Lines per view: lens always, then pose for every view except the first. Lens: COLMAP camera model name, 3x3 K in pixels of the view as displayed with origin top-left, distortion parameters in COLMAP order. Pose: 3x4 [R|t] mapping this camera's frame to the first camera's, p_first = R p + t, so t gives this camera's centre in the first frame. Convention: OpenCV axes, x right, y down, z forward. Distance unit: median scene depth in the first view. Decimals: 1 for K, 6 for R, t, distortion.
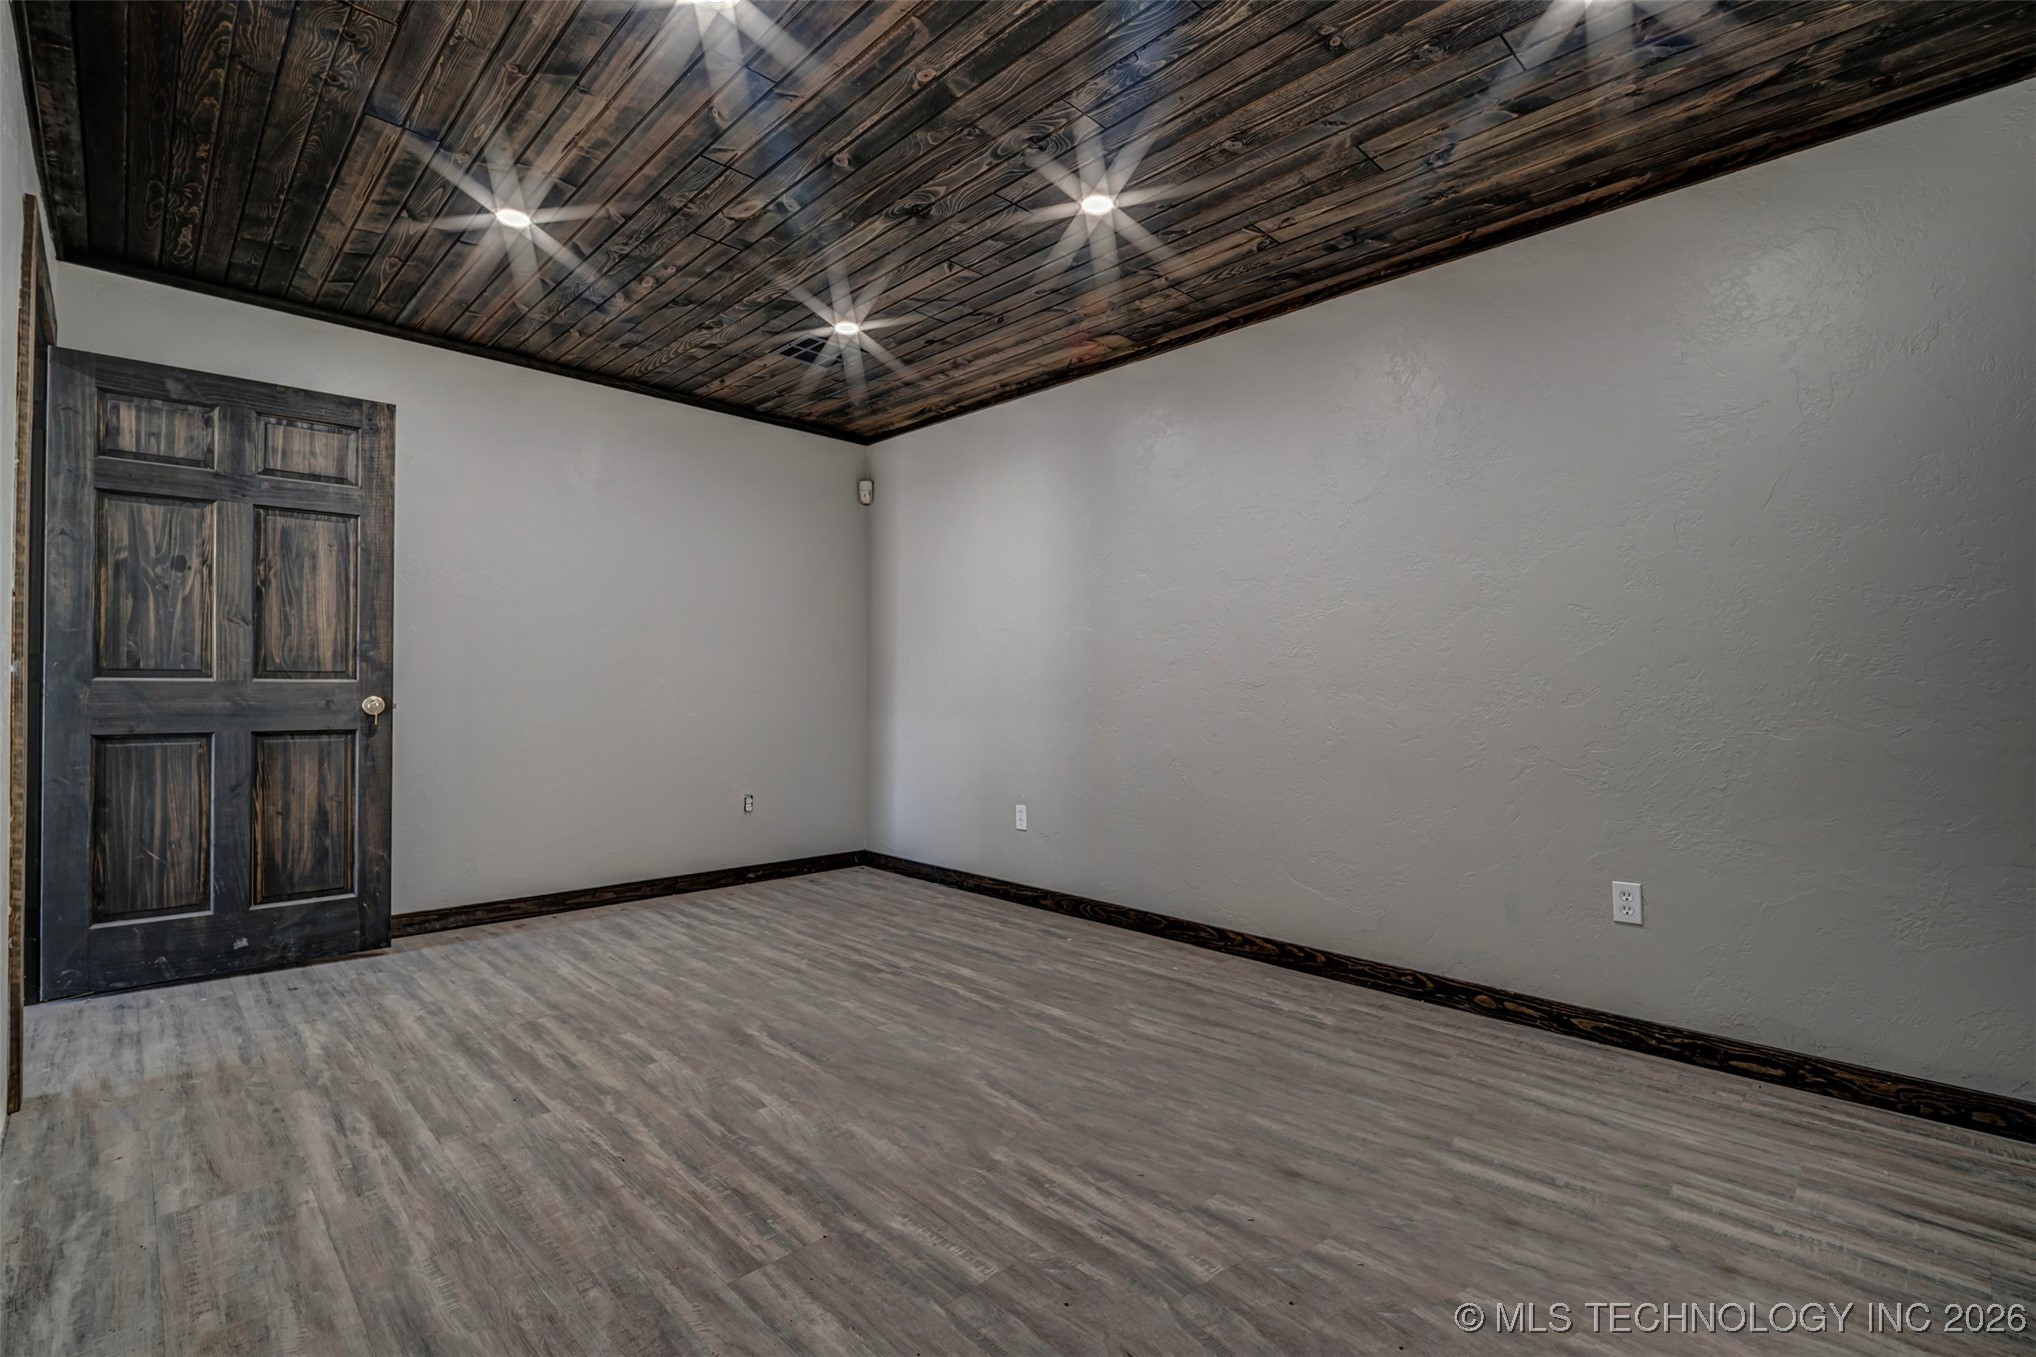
lens RADIAL K [[931.0, 0, 1019.5], [0, 931.0, 682.1], [0, 0, 1]] dist [-0.010017, -0.000853]
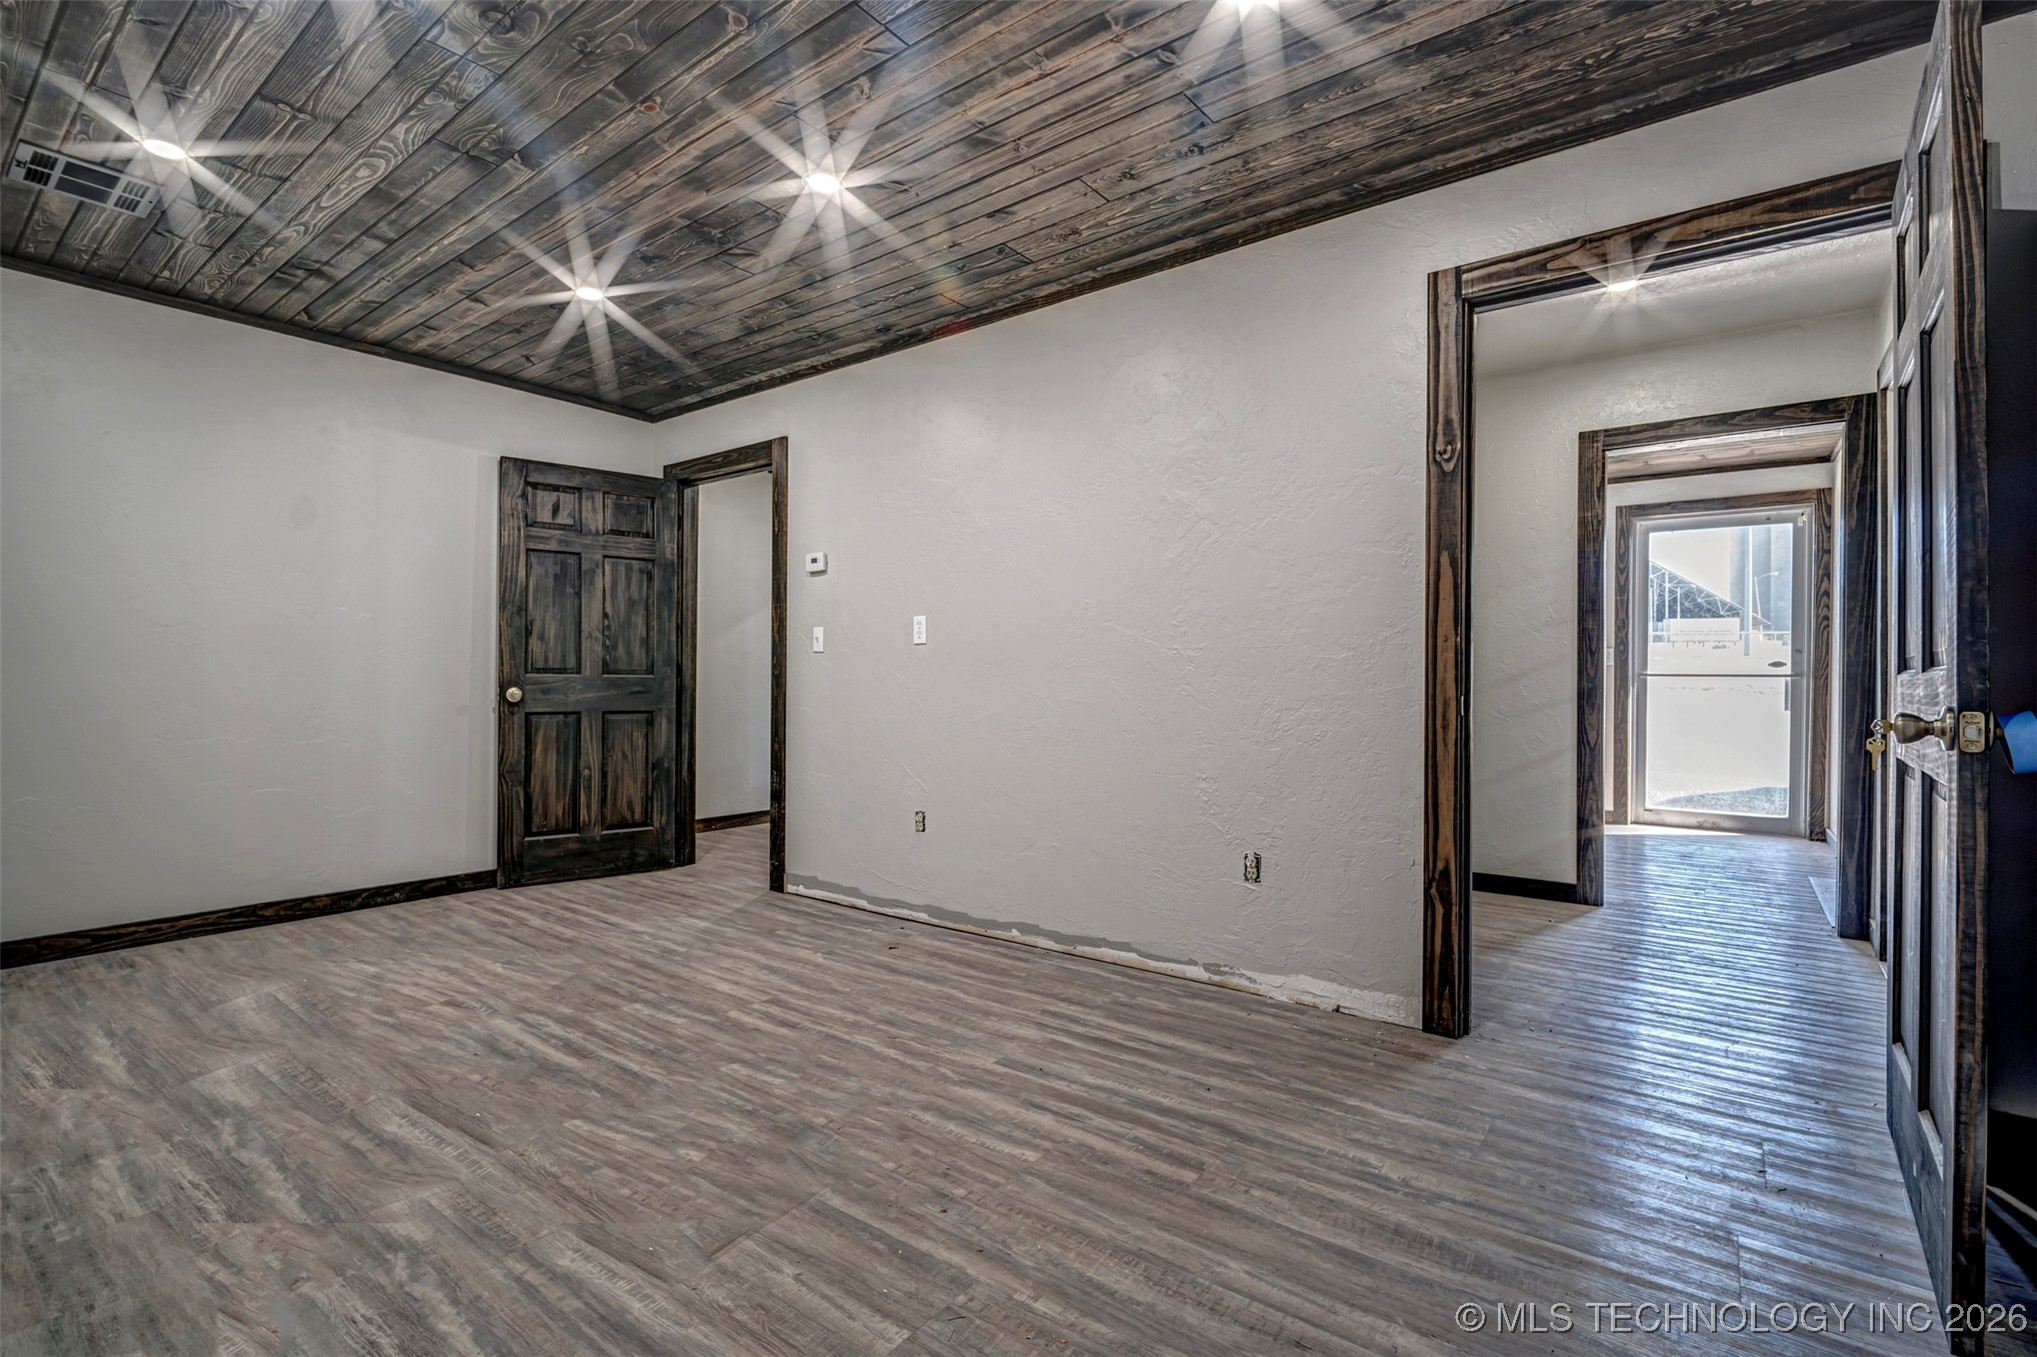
lens RADIAL K [[931.4, 0, 1018.7], [0, 931.4, 681.1], [0, 0, 1]] dist [-0.010017, -0.000853]
pose [[-0.989413, -0.008998, -0.144848, -0.409138], [-0.008641, 0.999958, -0.003095, 0.012703], [0.144869, -0.001811, -0.989449, 2.316180]]
